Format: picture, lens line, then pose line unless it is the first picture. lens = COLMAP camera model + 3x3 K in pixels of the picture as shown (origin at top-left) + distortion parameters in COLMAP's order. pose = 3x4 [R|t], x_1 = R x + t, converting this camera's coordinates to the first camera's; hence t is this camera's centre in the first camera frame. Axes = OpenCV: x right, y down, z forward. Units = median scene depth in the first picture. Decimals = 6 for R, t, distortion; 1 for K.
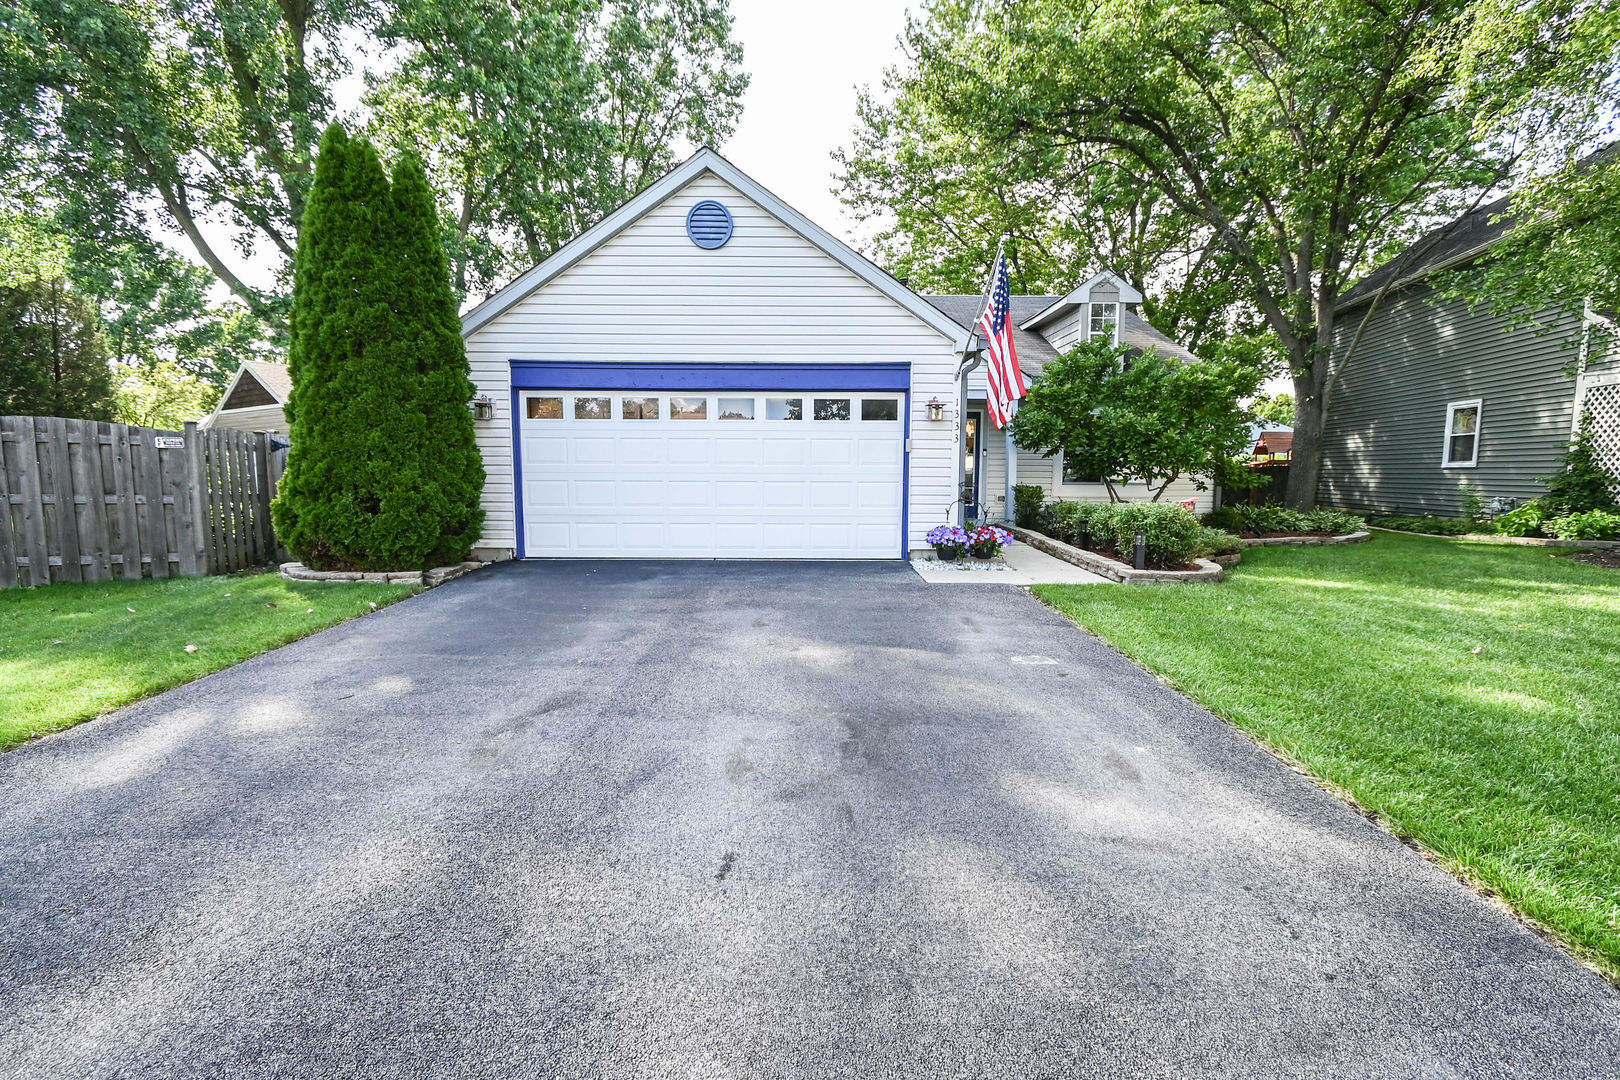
lens RADIAL K [[719.5, 0, 832.4], [0, 719.5, 547.0], [0, 0, 1]] dist [0.011673, -0.004538]
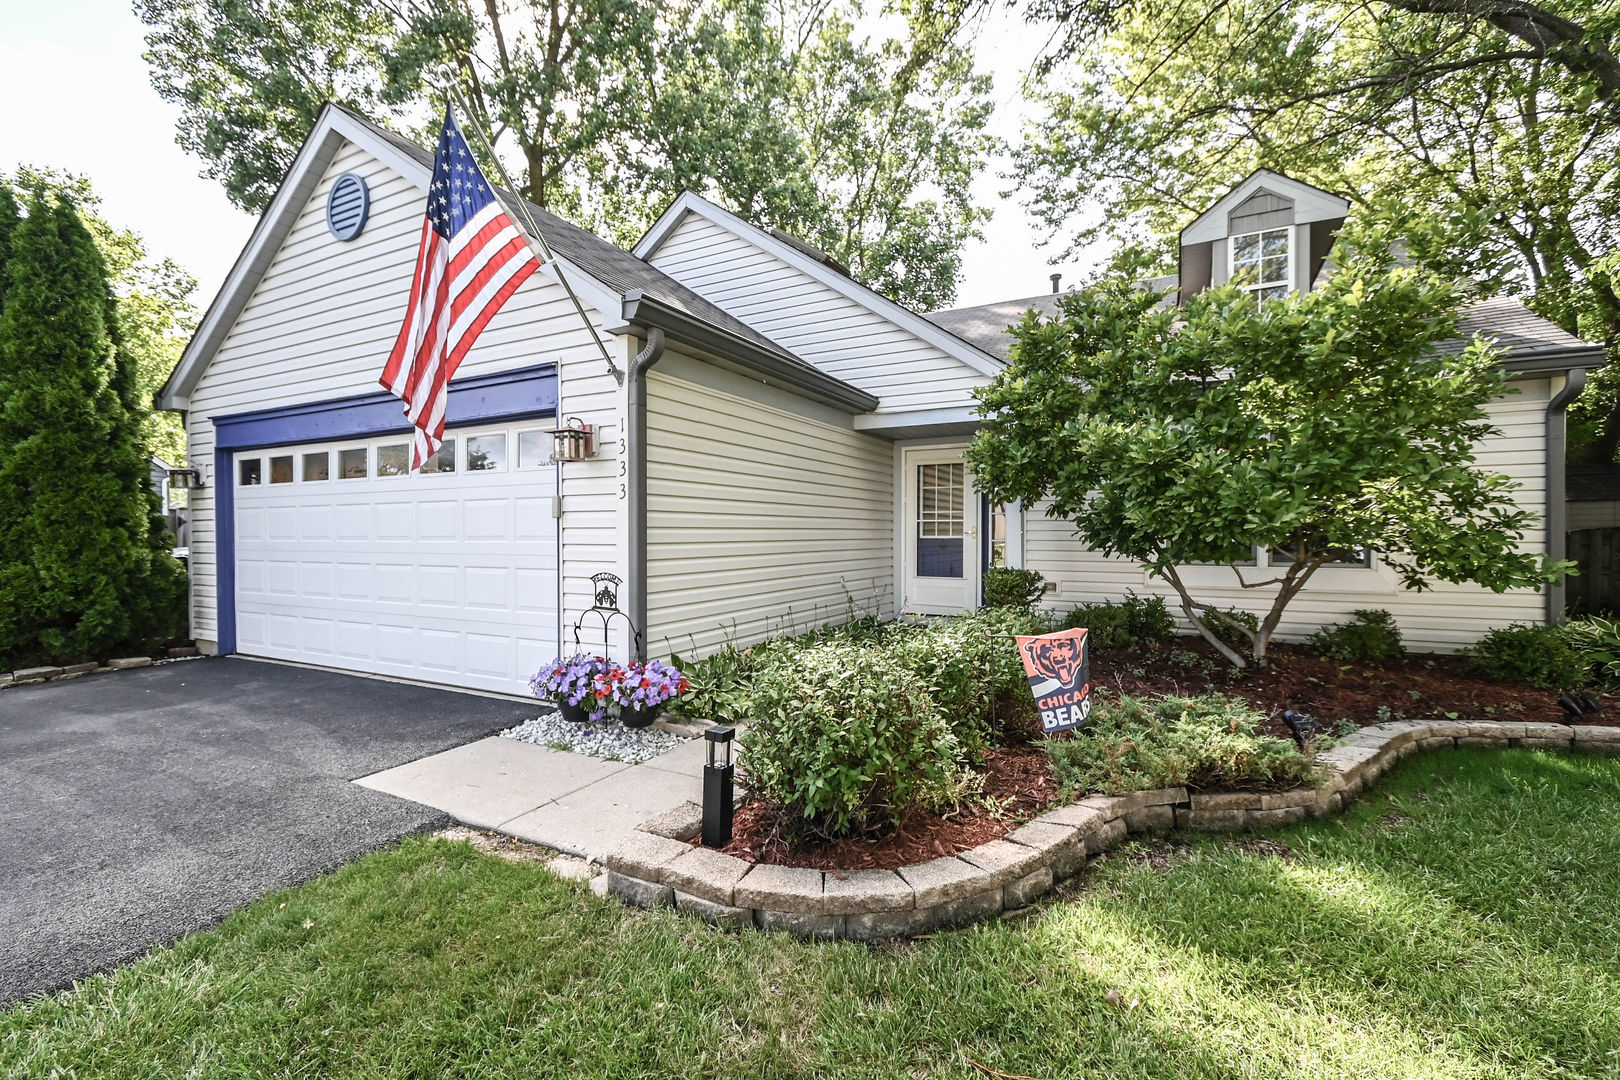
lens RADIAL K [[719.5, 0, 807.8], [0, 719.5, 537.0], [0, 0, 1]] dist [0.011673, -0.004538]
pose [[0.870427, -0.003597, -0.492285, 0.425081], [-0.042206, 0.995746, -0.081902, -0.060672], [0.490485, 0.092067, 0.866572, 0.466061]]
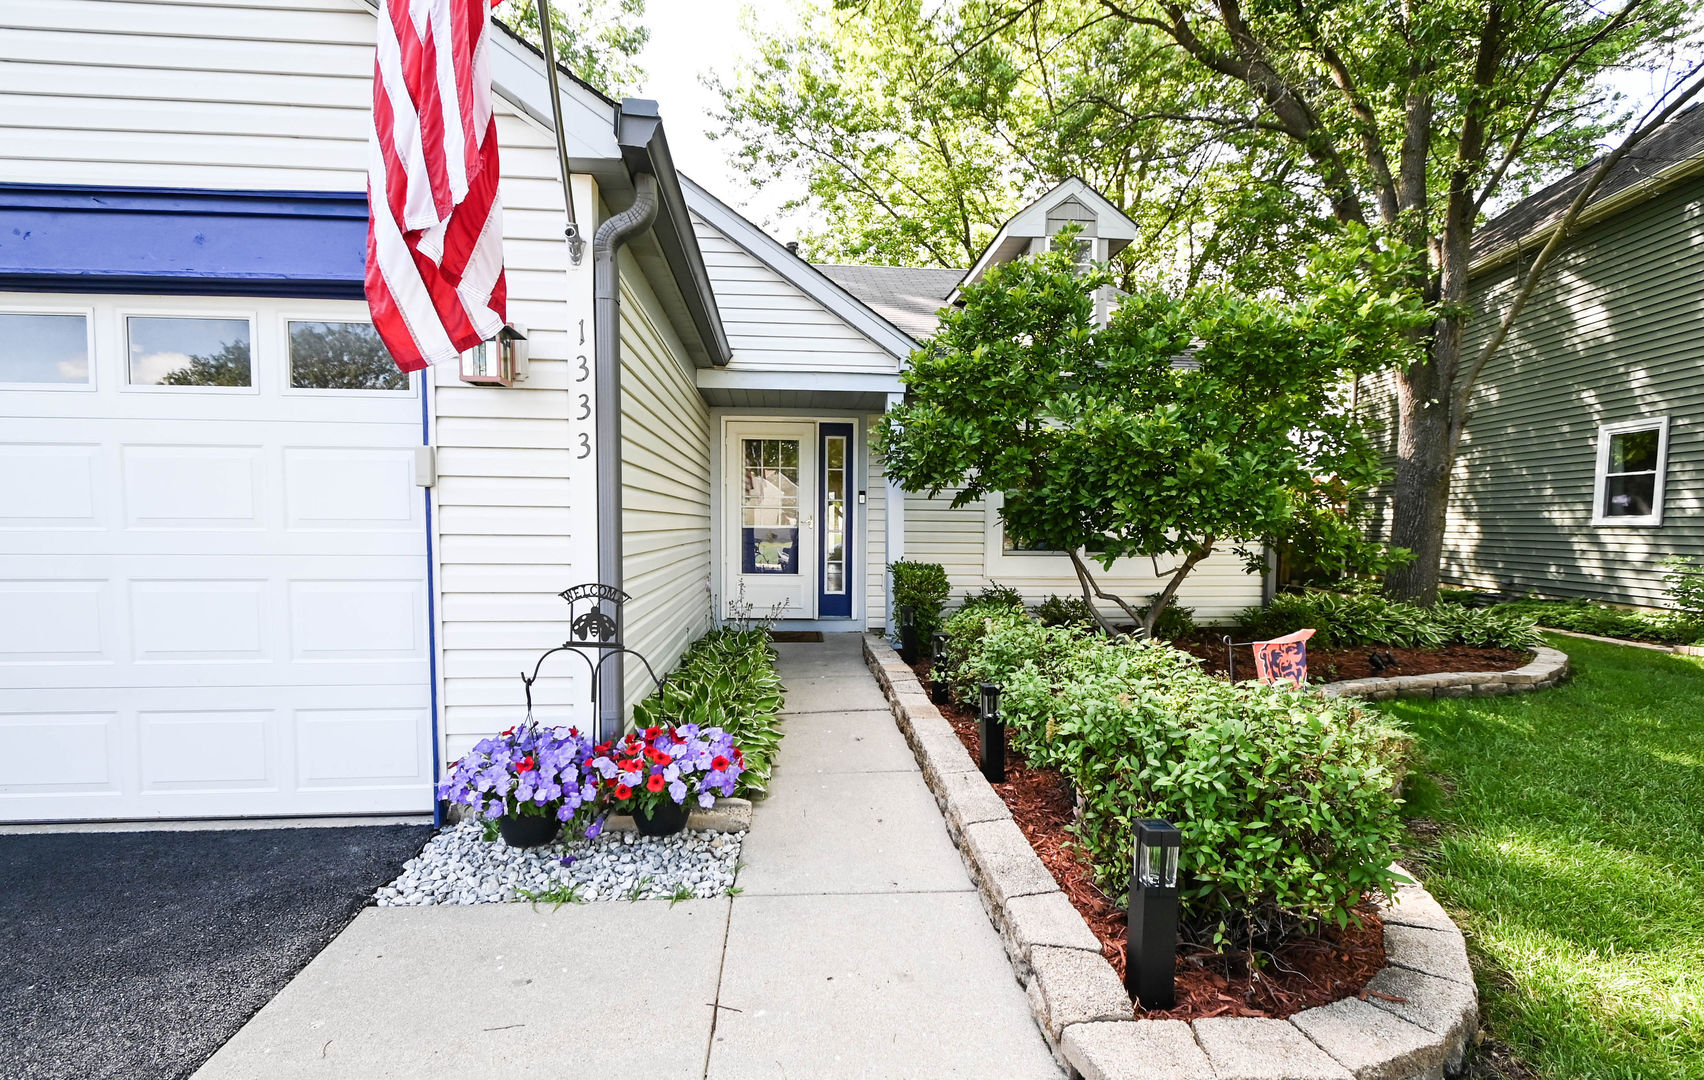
lens RADIAL K [[769.8, 0, 862.0], [0, 769.8, 571.2], [0, 0, 1]] dist [0.009992, 0.000366]
pose [[0.997826, -0.000149, 0.065903, 0.209998], [0.002599, 0.999308, -0.037092, -0.063361], [-0.065852, 0.037183, 0.997136, 0.502995]]
